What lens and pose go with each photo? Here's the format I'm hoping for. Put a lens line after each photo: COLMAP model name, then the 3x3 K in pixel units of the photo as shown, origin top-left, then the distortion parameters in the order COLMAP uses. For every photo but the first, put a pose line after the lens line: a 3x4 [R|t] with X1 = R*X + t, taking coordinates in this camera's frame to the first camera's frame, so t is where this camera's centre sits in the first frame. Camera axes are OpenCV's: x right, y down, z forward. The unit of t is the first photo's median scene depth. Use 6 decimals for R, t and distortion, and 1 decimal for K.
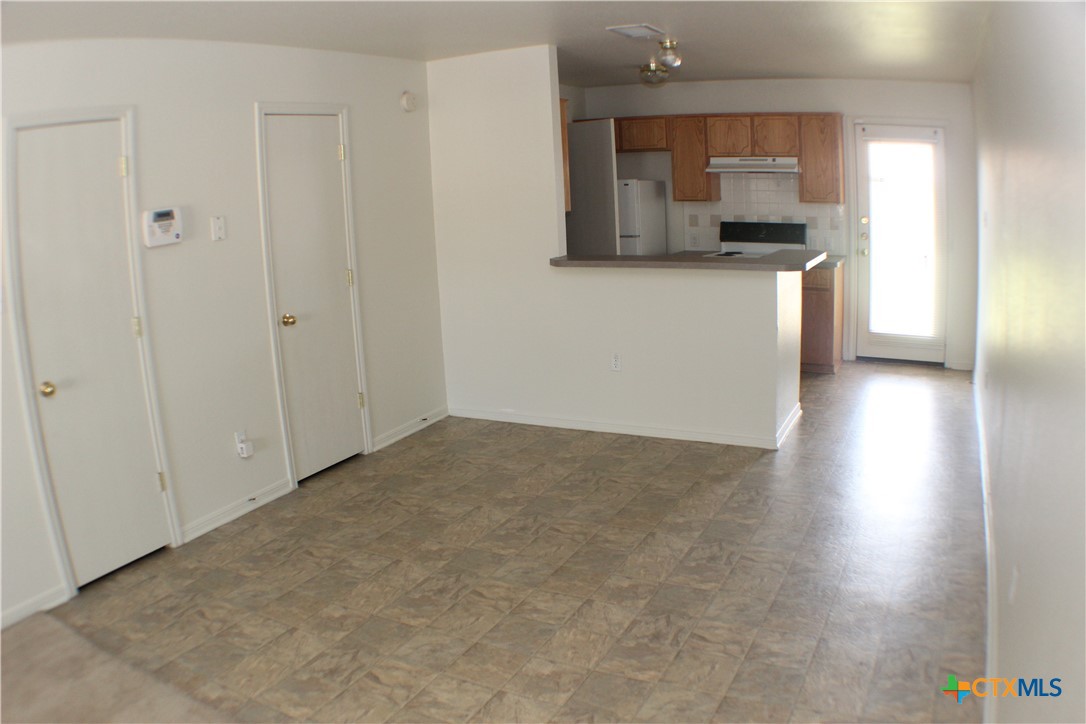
lens RADIAL K [[836.1, 0, 542.5], [0, 836.1, 384.7], [0, 0, 1]] dist [-0.358380, 0.112954]
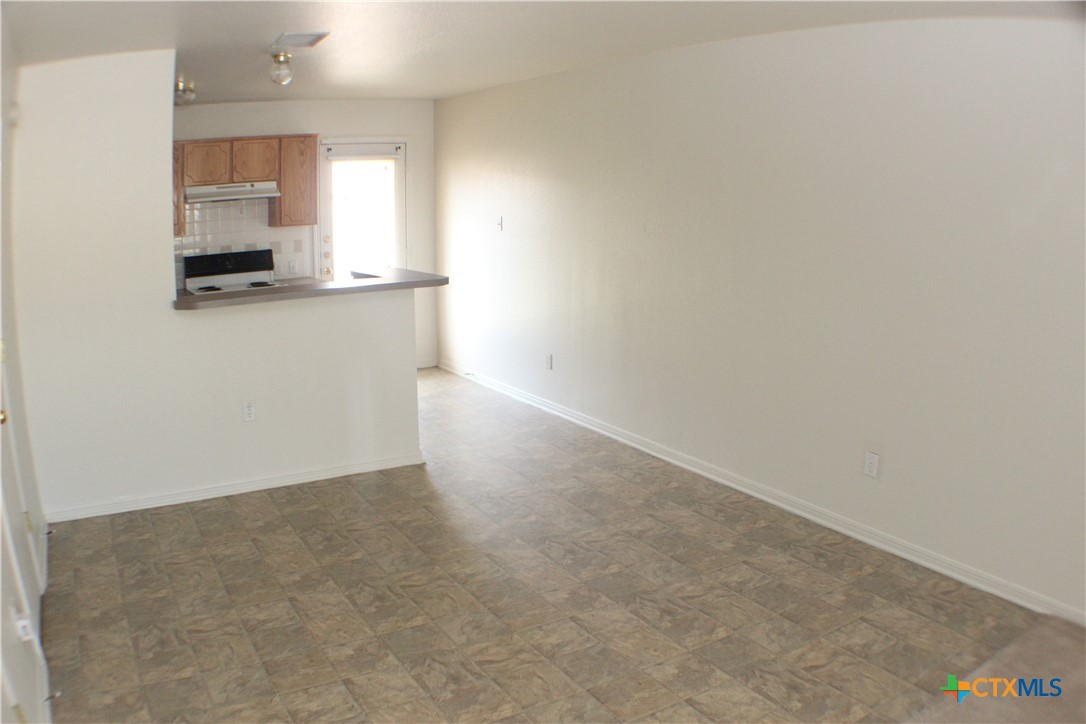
lens RADIAL K [[836.1, 0, 542.5], [0, 836.1, 384.7], [0, 0, 1]] dist [-0.358380, 0.112954]
pose [[0.513313, -0.154659, 0.844151, -0.385744], [0.189804, 0.979728, 0.064083, -0.041993], [-0.836950, 0.127329, 0.532262, 0.238692]]
